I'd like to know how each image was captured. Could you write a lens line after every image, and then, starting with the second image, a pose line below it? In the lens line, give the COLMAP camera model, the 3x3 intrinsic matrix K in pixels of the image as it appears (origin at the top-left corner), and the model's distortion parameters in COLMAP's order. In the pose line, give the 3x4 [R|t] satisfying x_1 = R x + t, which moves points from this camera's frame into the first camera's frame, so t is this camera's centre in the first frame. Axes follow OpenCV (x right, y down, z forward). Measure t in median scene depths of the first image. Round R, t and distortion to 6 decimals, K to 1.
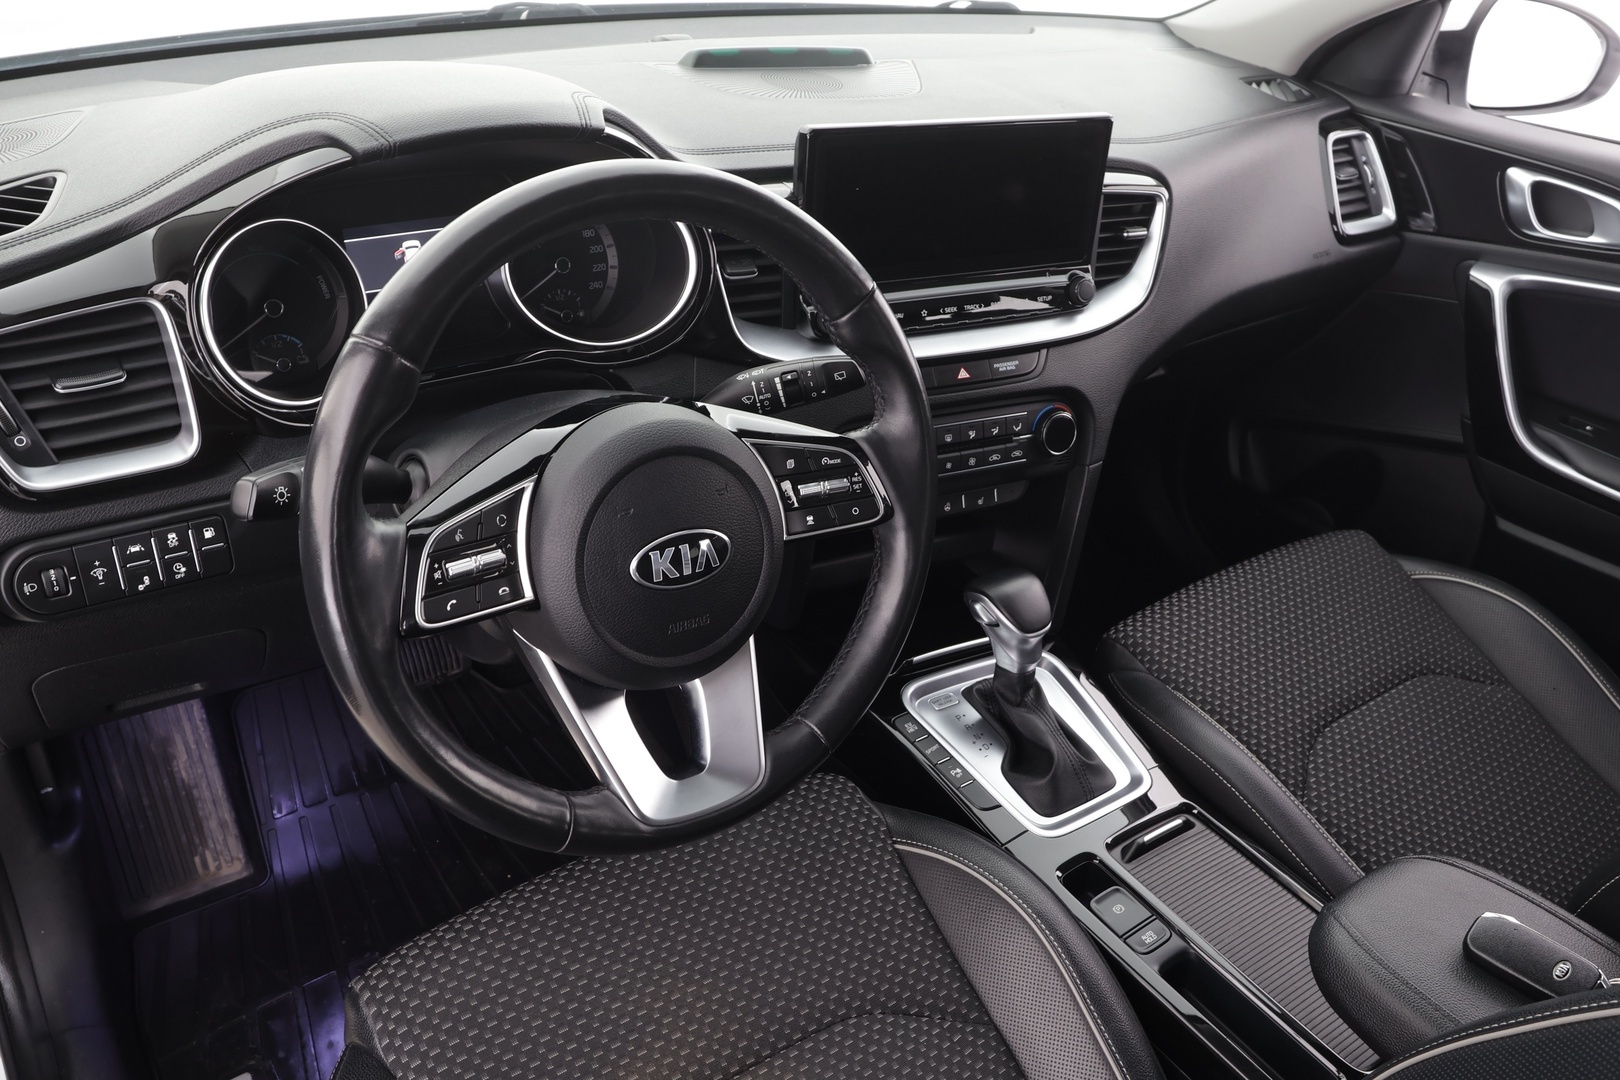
lens RADIAL K [[1304.8, 0, 815.5], [0, 1304.8, 532.1], [0, 0, 1]] dist [0.010594, 0.005115]
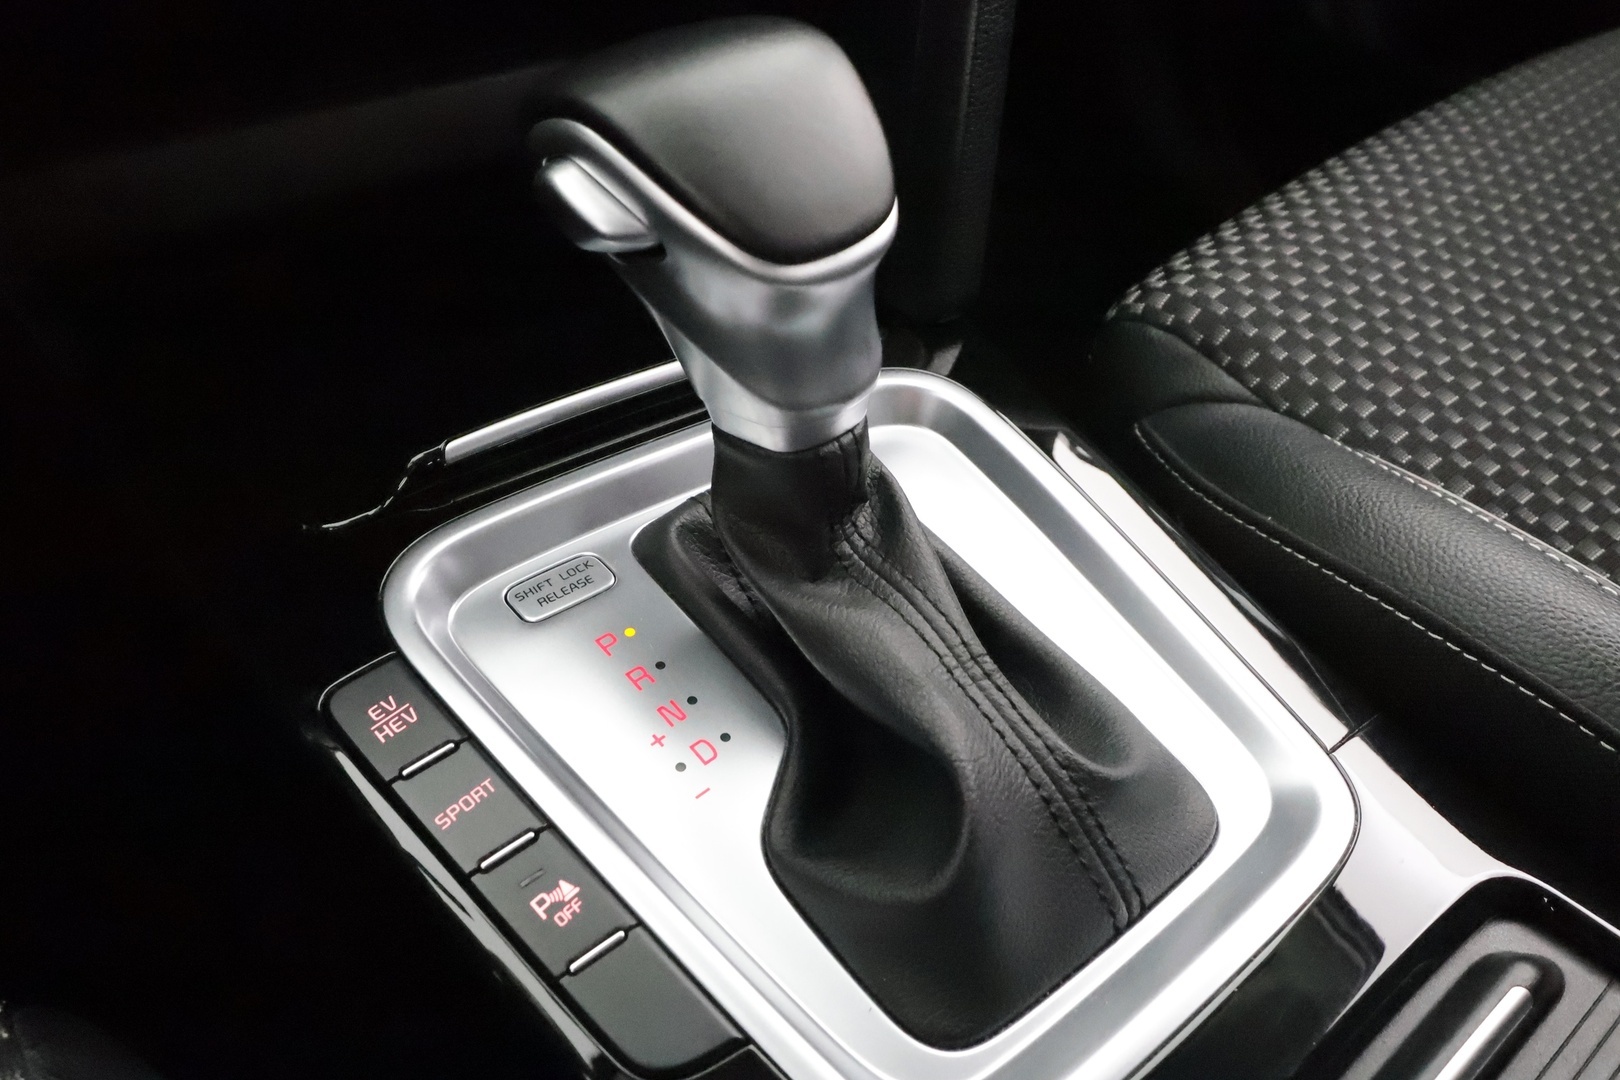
lens RADIAL K [[1326.8, 0, 813.0], [0, 1326.8, 535.5], [0, 0, 1]] dist [0.016652, -0.004624]
pose [[0.992529, -0.121997, 0.001505, 0.156300], [0.120627, 0.983079, 0.137856, 0.089611], [-0.018297, -0.136645, 0.990451, 0.742482]]
